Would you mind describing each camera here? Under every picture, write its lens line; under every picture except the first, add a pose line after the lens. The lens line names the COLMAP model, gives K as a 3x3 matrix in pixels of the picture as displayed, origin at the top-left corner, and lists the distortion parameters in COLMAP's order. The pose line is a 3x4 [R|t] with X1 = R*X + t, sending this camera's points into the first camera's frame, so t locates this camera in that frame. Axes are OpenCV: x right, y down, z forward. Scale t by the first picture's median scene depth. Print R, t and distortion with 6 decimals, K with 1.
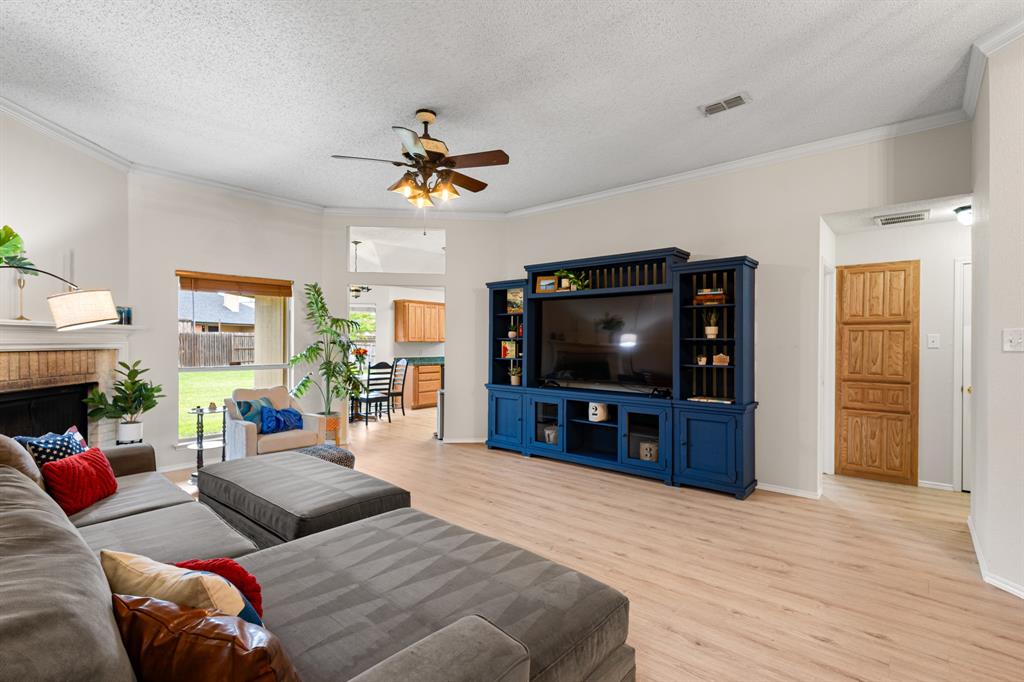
lens RADIAL K [[472.5, 0, 509.7], [0, 472.5, 340.6], [0, 0, 1]] dist [0.007468, -0.000290]
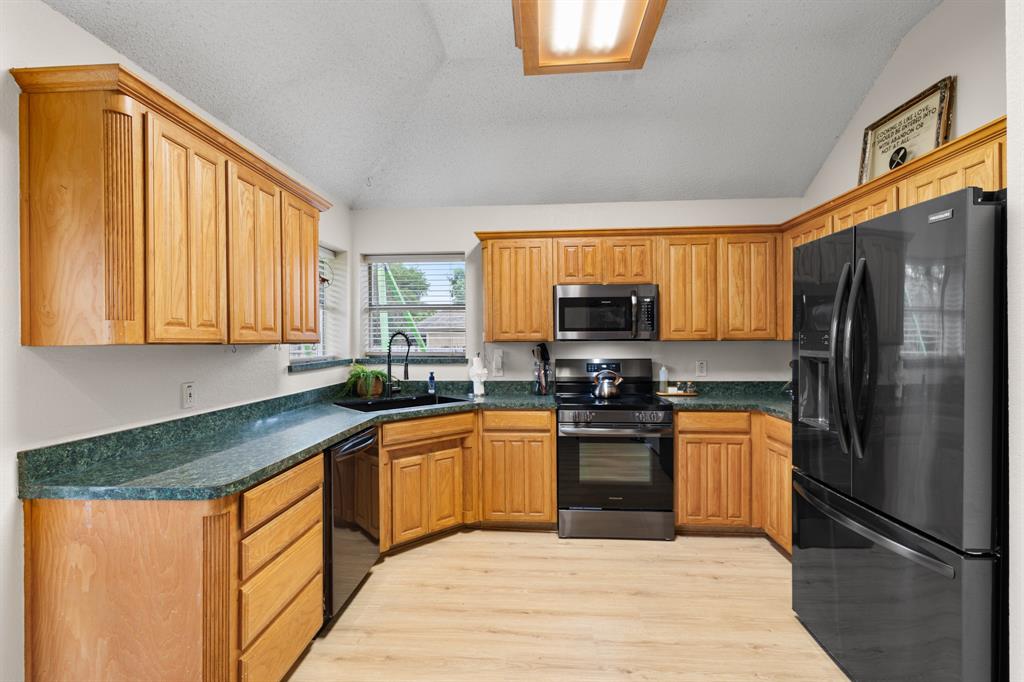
lens RADIAL K [[472.5, 0, 511.2], [0, 472.5, 339.3], [0, 0, 1]] dist [0.007468, -0.000290]
pose [[0.811824, -0.006323, 0.583868, -0.385885], [0.007454, 0.999972, 0.000465, 0.002388], [-0.583855, 0.003975, 0.811849, 1.474393]]
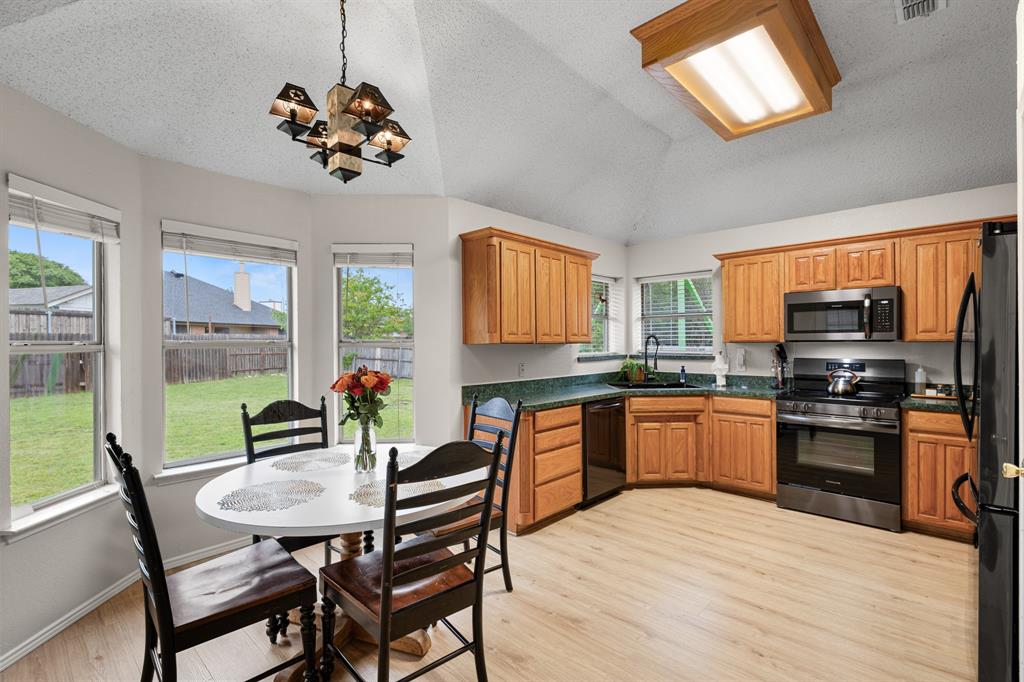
lens RADIAL K [[472.5, 0, 511.1], [0, 472.5, 350.5], [0, 0, 1]] dist [0.007468, -0.000290]
pose [[0.998088, -0.007230, -0.061386, -0.341040], [0.008325, 0.999811, 0.017592, 0.002501], [0.061248, -0.018070, 0.997959, 1.168643]]
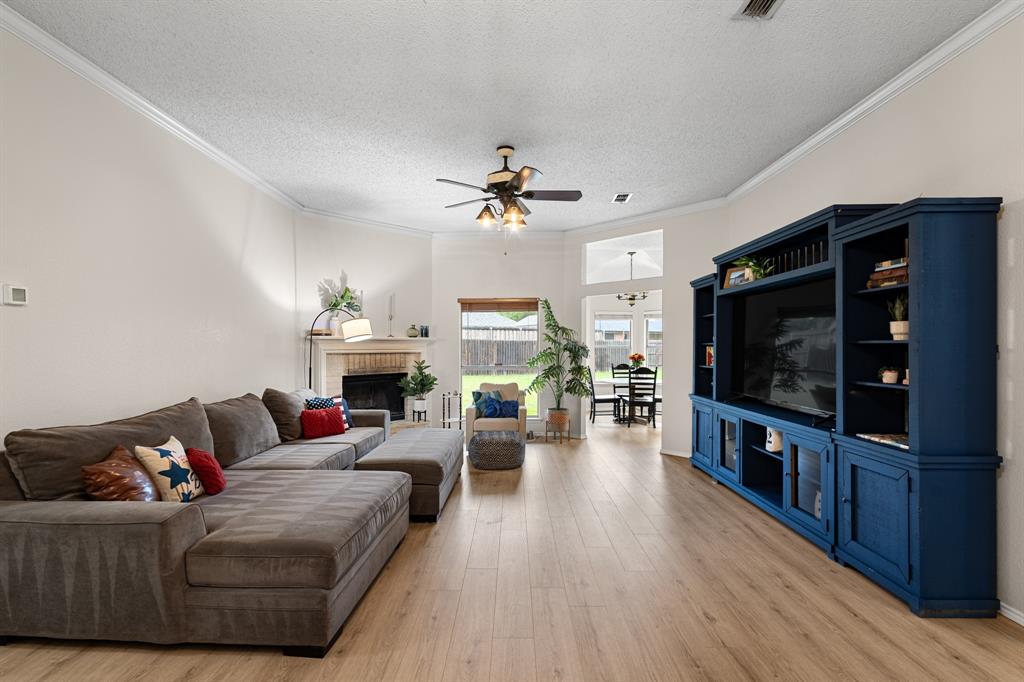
lens RADIAL K [[472.5, 0, 513.5], [0, 472.5, 348.3], [0, 0, 1]] dist [0.007468, -0.000290]
pose [[0.641781, -0.001803, -0.766886, 0.494825], [0.004765, 0.999987, 0.001637, 0.001775], [0.766874, -0.004704, 0.641781, 0.191249]]
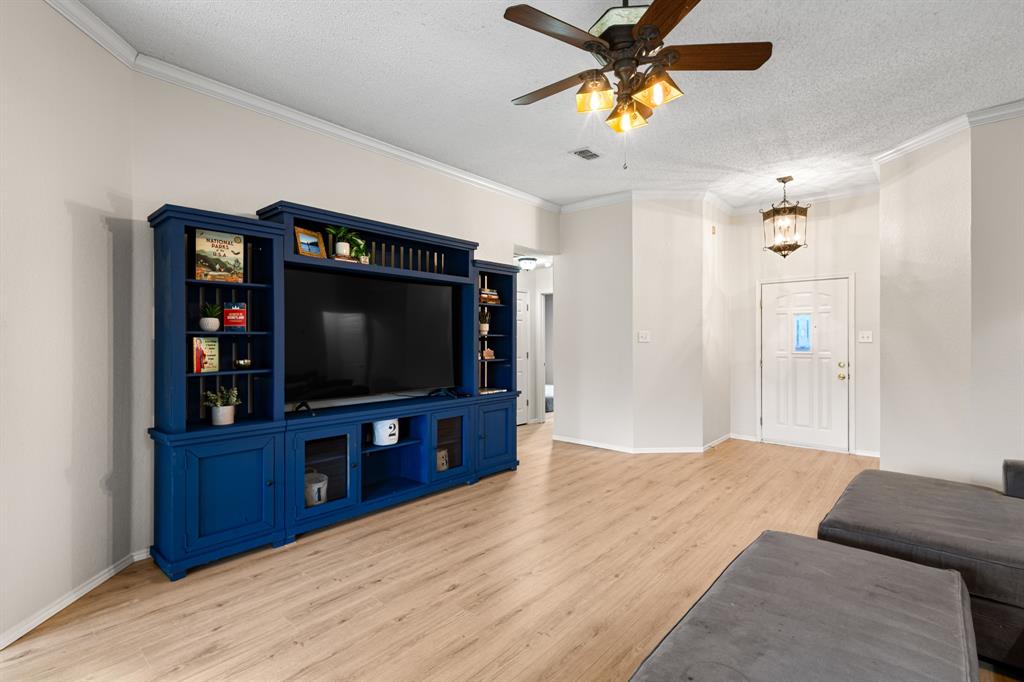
lens RADIAL K [[472.5, 0, 510.4], [0, 472.5, 341.3], [0, 0, 1]] dist [0.007468, -0.000290]
pose [[0.023091, -0.009106, 0.999692, -0.559932], [-0.000583, 0.999958, 0.009122, 0.000413], [-0.999733, -0.000794, 0.023085, 0.786610]]
